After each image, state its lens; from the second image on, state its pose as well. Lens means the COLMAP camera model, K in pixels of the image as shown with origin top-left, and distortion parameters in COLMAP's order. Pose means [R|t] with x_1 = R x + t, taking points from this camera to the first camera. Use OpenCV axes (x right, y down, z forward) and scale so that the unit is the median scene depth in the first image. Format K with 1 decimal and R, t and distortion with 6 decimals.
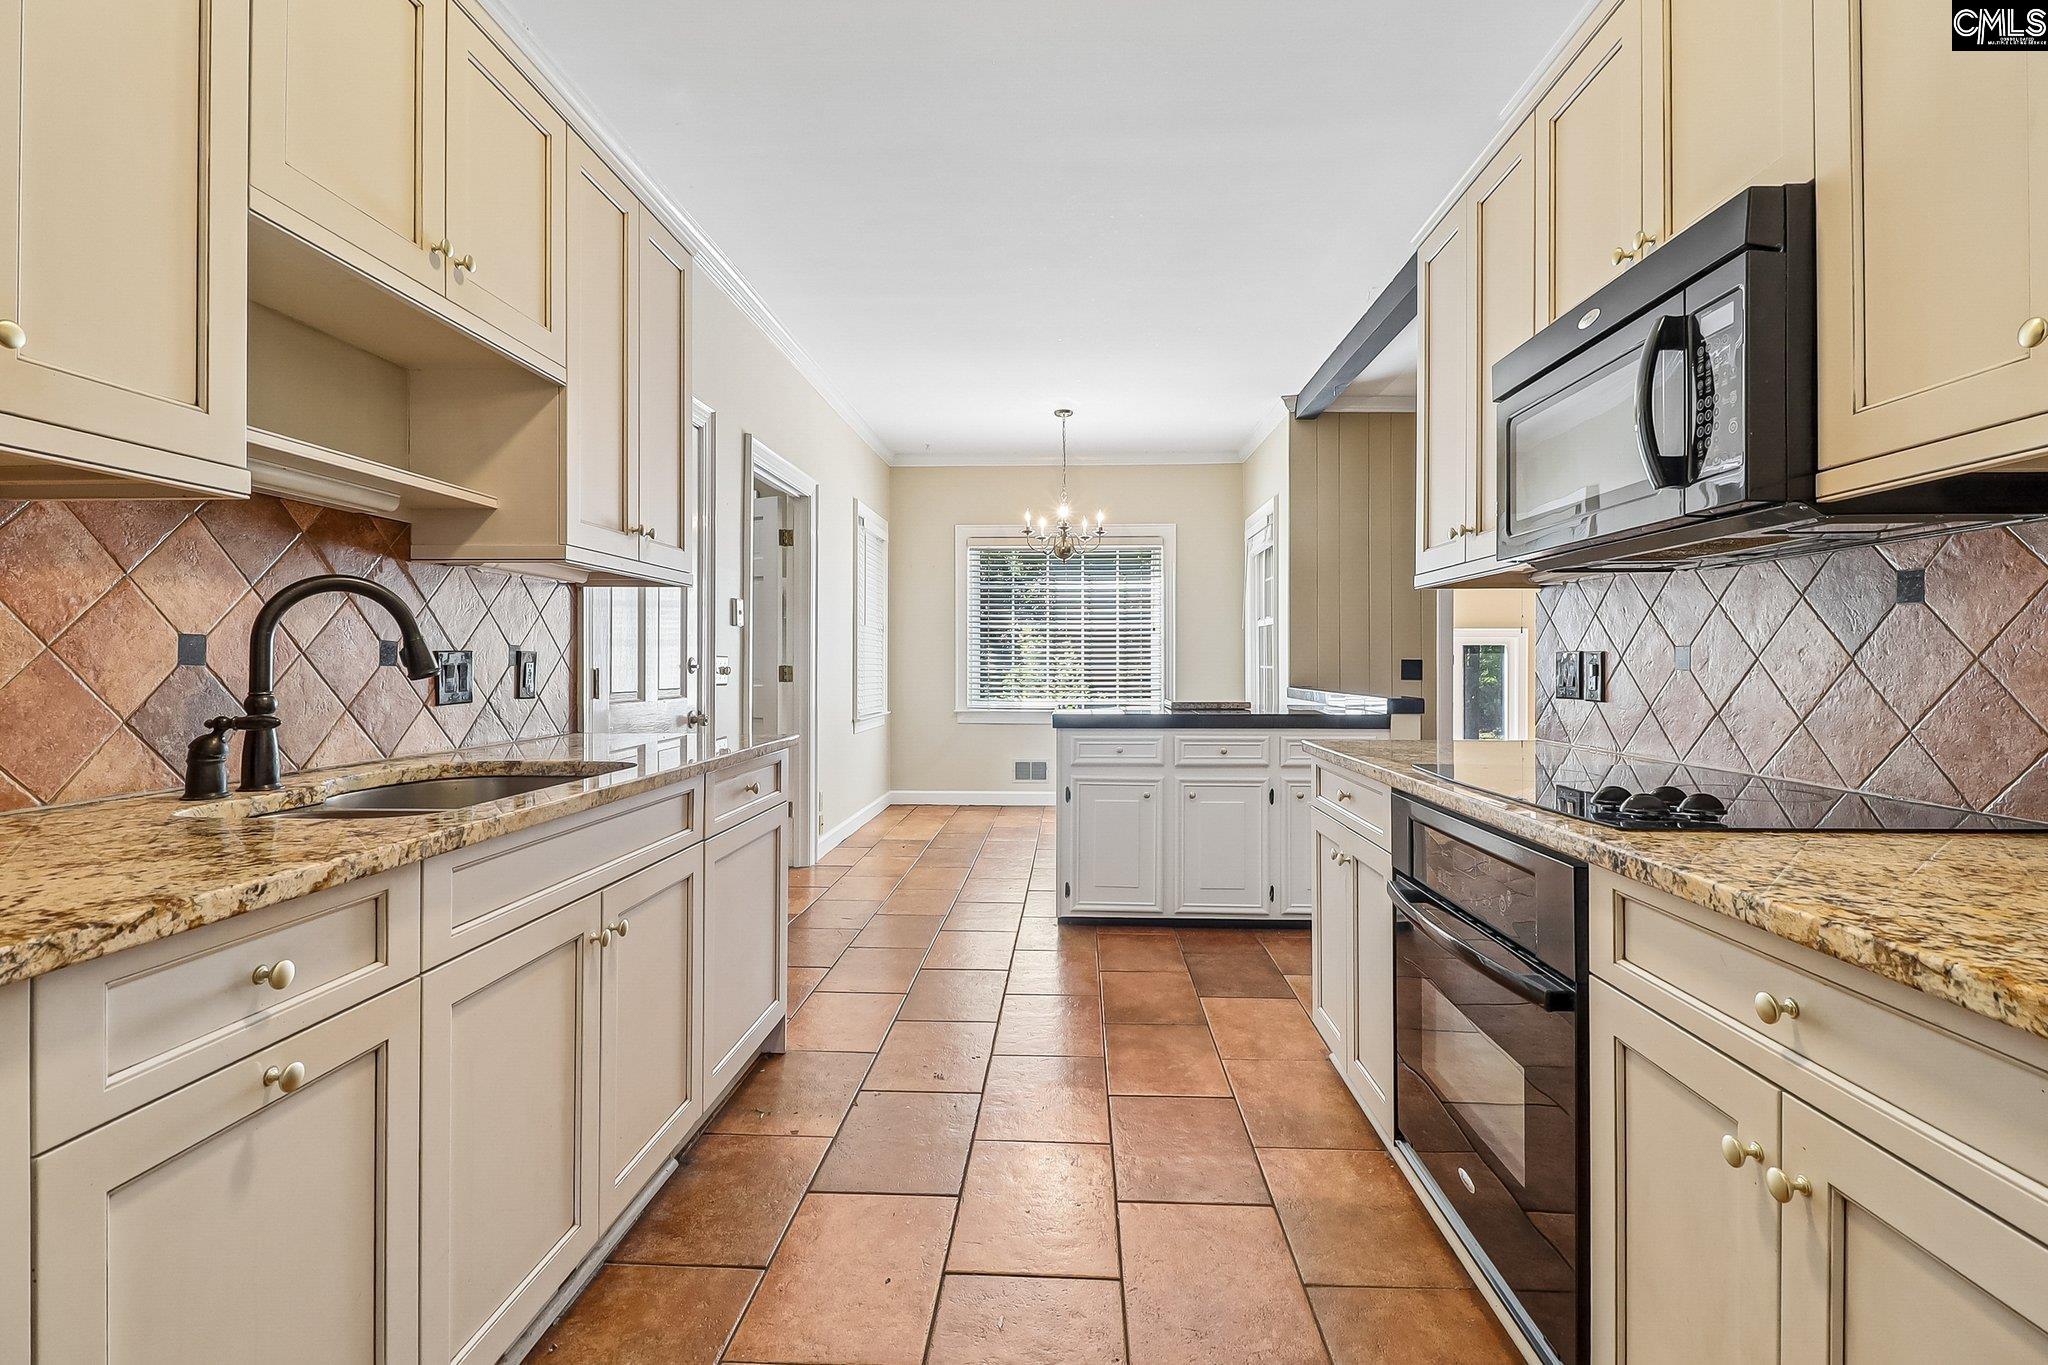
lens RADIAL K [[959.3, 0, 1028.2], [0, 959.3, 666.9], [0, 0, 1]] dist [0.016504, -0.010892]
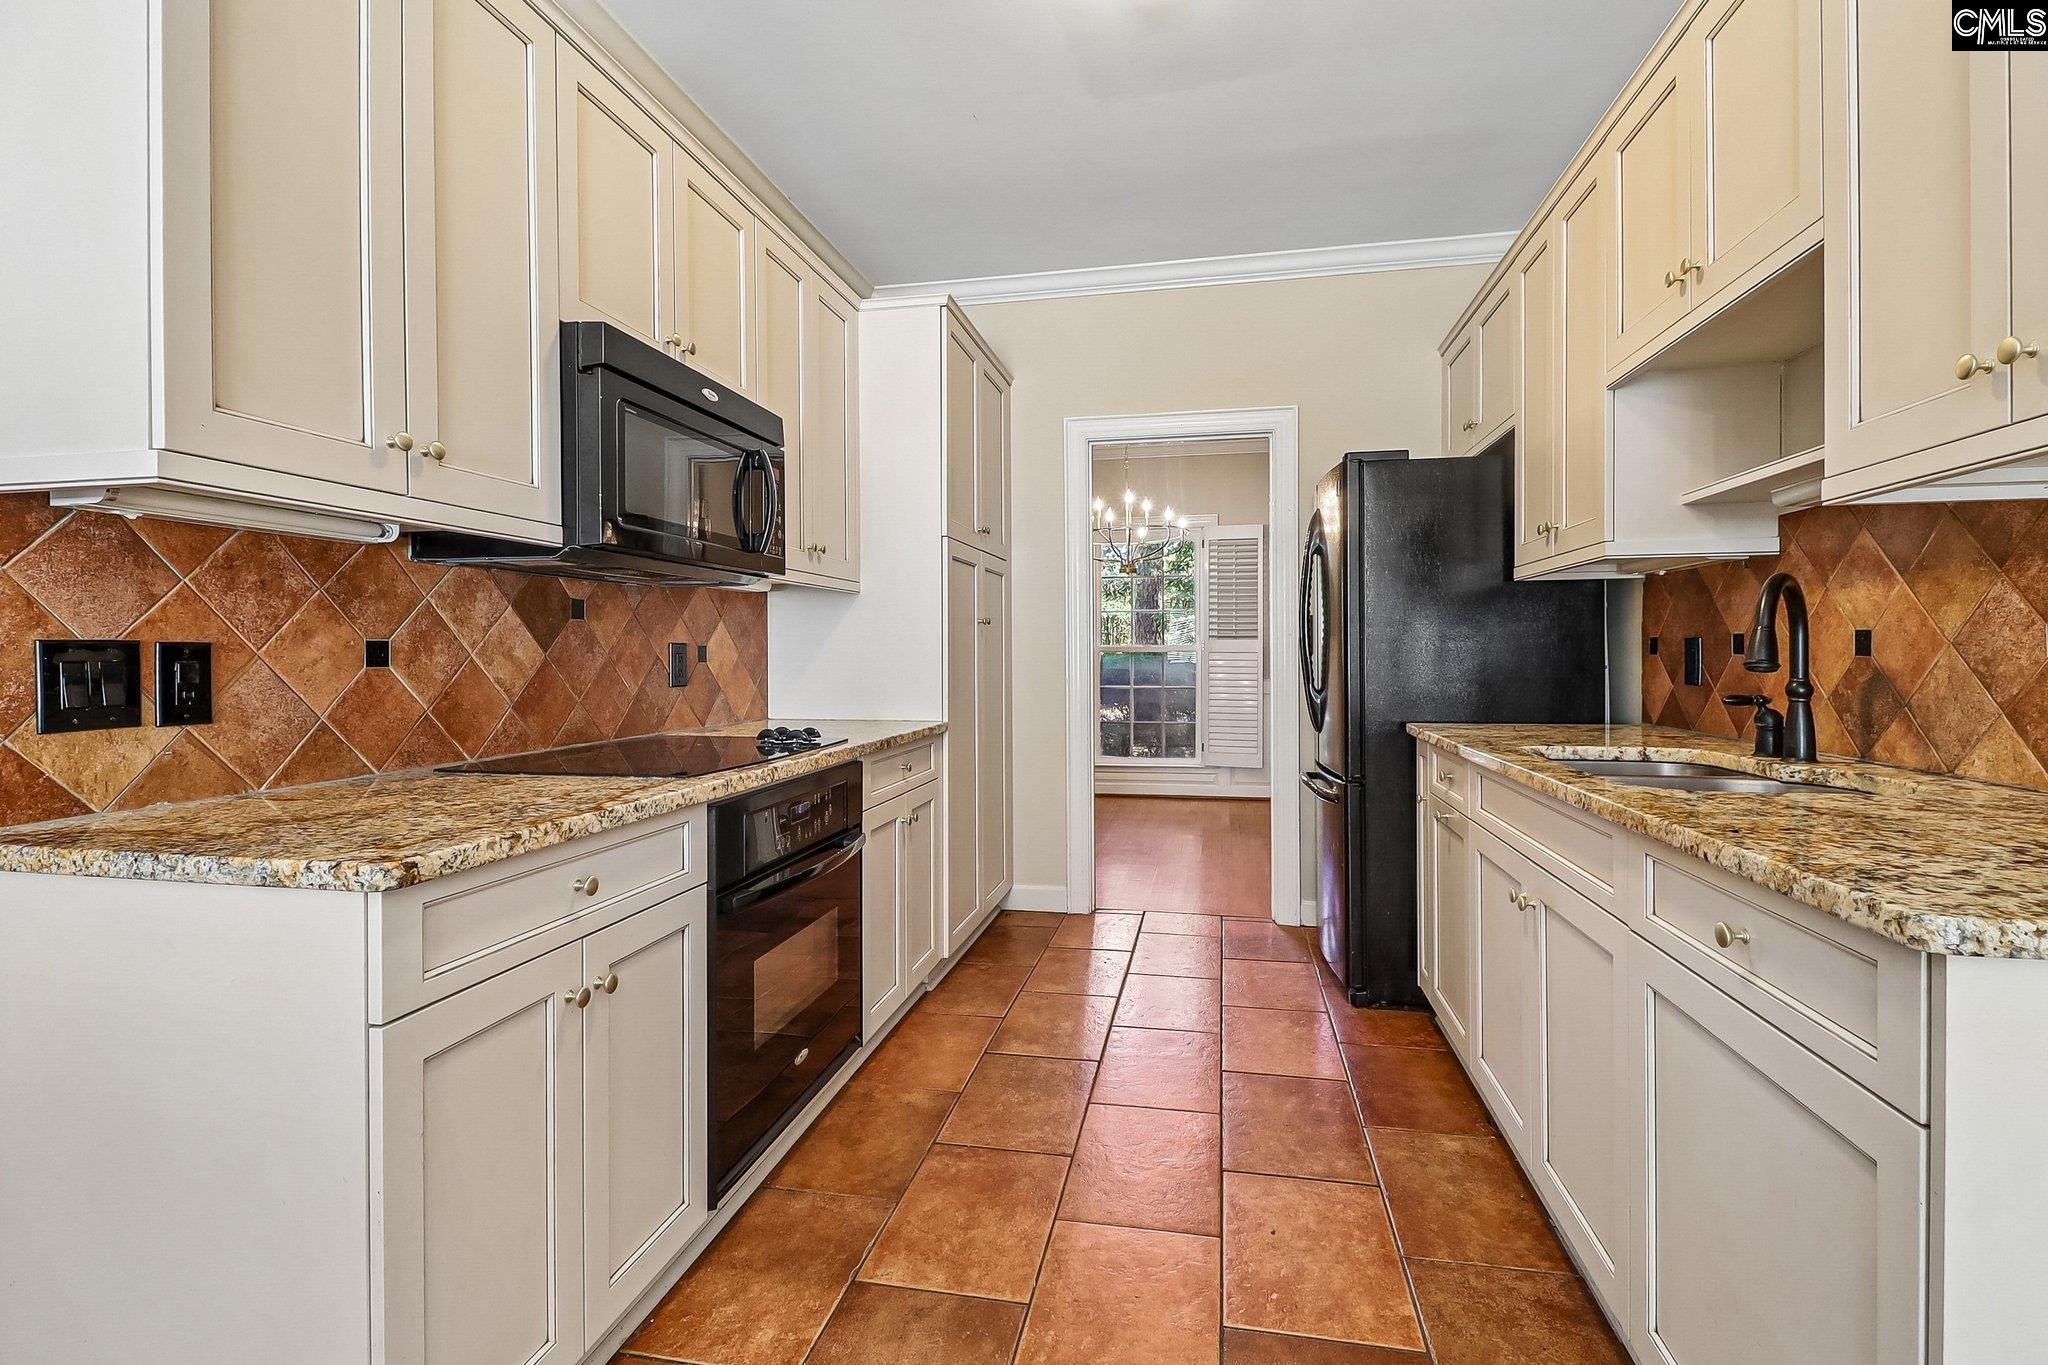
lens RADIAL K [[959.3, 0, 1032.5], [0, 959.3, 663.6], [0, 0, 1]] dist [0.016504, -0.010892]
pose [[-0.989168, 0.002175, 0.146769, -0.034969], [0.004483, 0.999871, 0.015395, -0.011862], [-0.146716, 0.015887, -0.989051, 1.803827]]
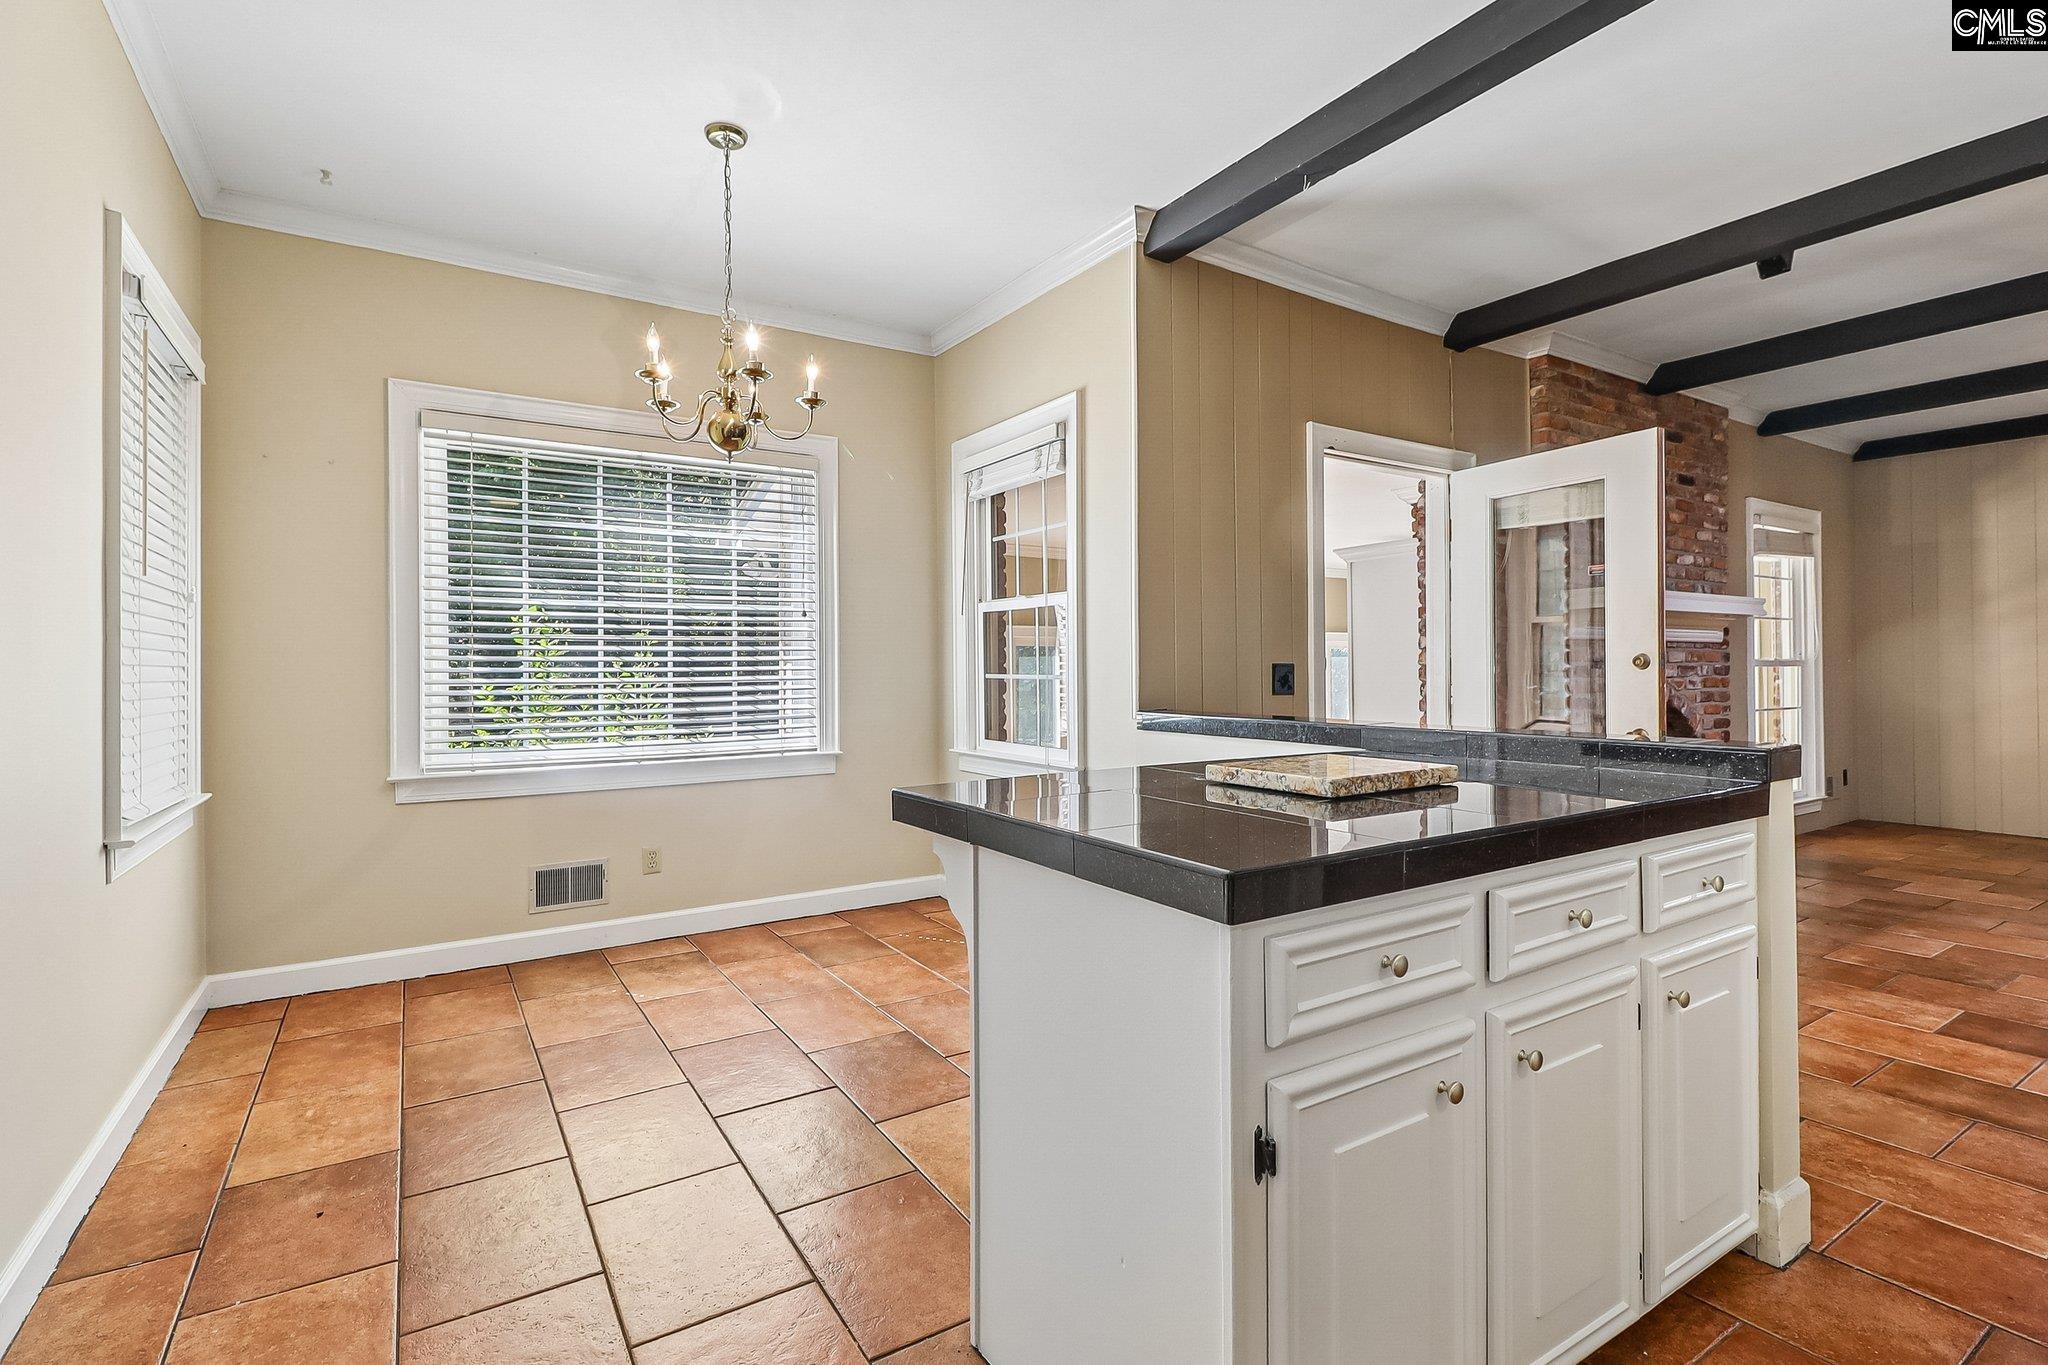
lens RADIAL K [[959.3, 0, 1031.3], [0, 959.3, 664.0], [0, 0, 1]] dist [0.016504, -0.010892]
pose [[0.811862, -0.004500, 0.583831, -0.352451], [0.008866, 0.999950, -0.004622, -0.017429], [-0.583781, 0.008929, 0.811862, 1.612931]]
